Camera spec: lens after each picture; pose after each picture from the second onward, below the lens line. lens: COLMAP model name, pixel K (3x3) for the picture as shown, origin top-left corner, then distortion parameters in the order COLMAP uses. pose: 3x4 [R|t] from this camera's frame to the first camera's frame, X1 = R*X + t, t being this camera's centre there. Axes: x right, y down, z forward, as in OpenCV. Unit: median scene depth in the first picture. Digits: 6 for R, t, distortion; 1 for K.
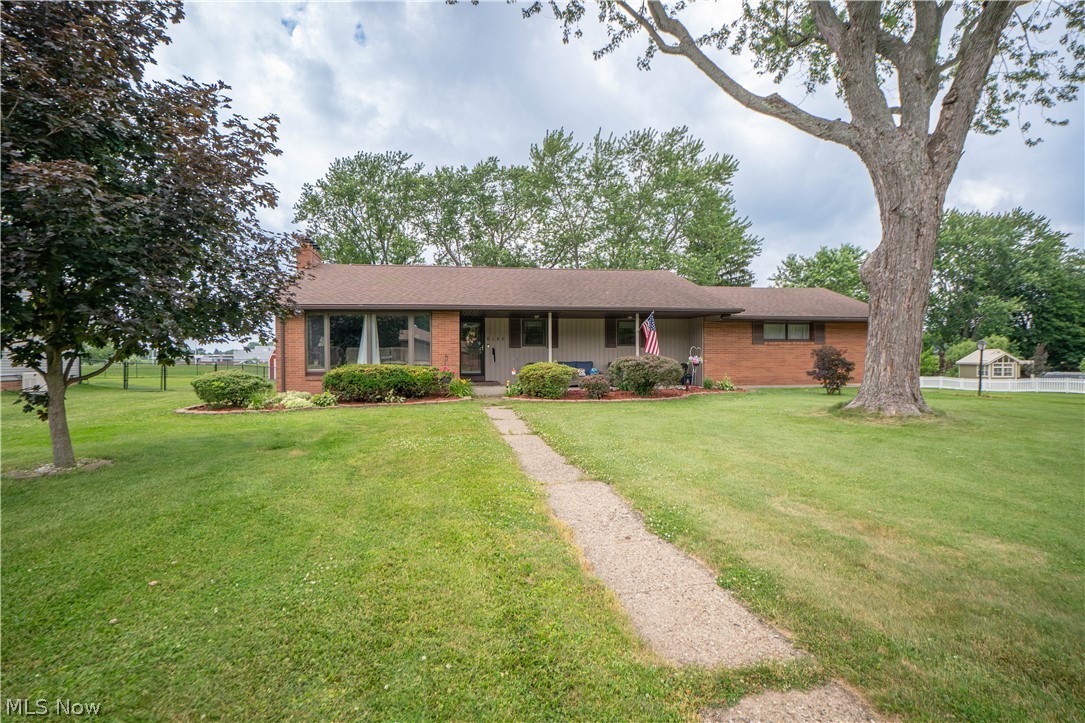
lens RADIAL K [[515.5, 0, 542.5], [0, 515.5, 361.5], [0, 0, 1]] dist [-0.033844, 0.000201]
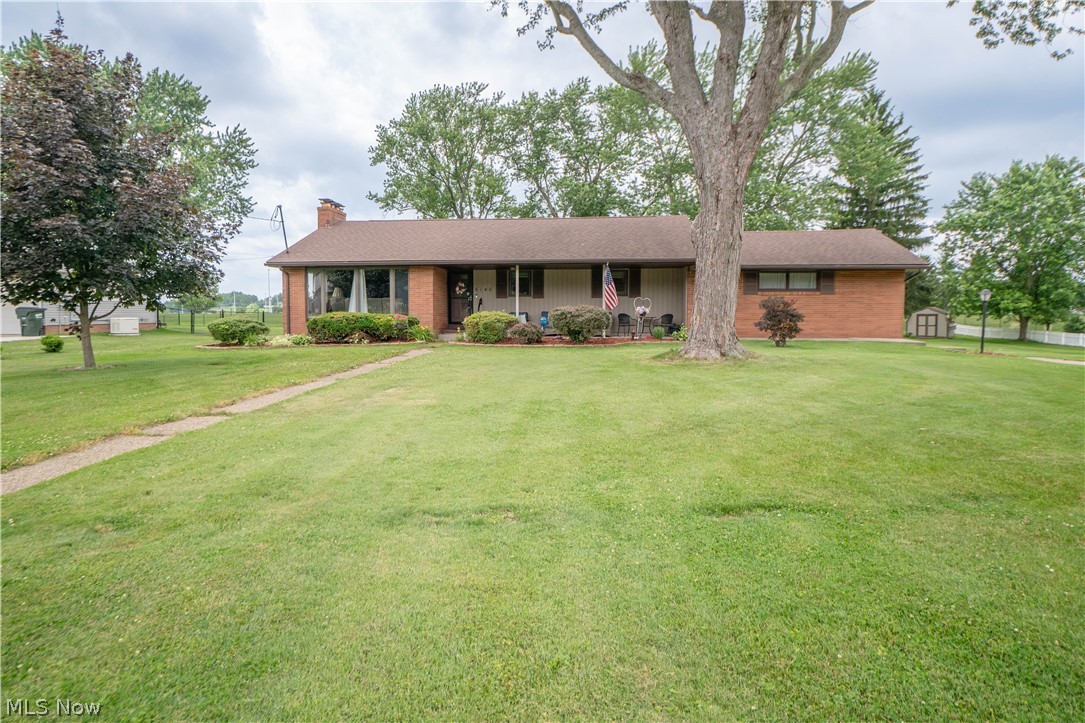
lens RADIAL K [[632.7, 0, 541.9], [0, 632.7, 332.5], [0, 0, 1]] dist [-0.008085, 0.000672]
pose [[0.970094, 0.013611, -0.242347, 0.343339], [-0.006168, 0.999486, 0.031446, 0.002306], [0.242650, -0.029010, 0.969680, -0.233870]]
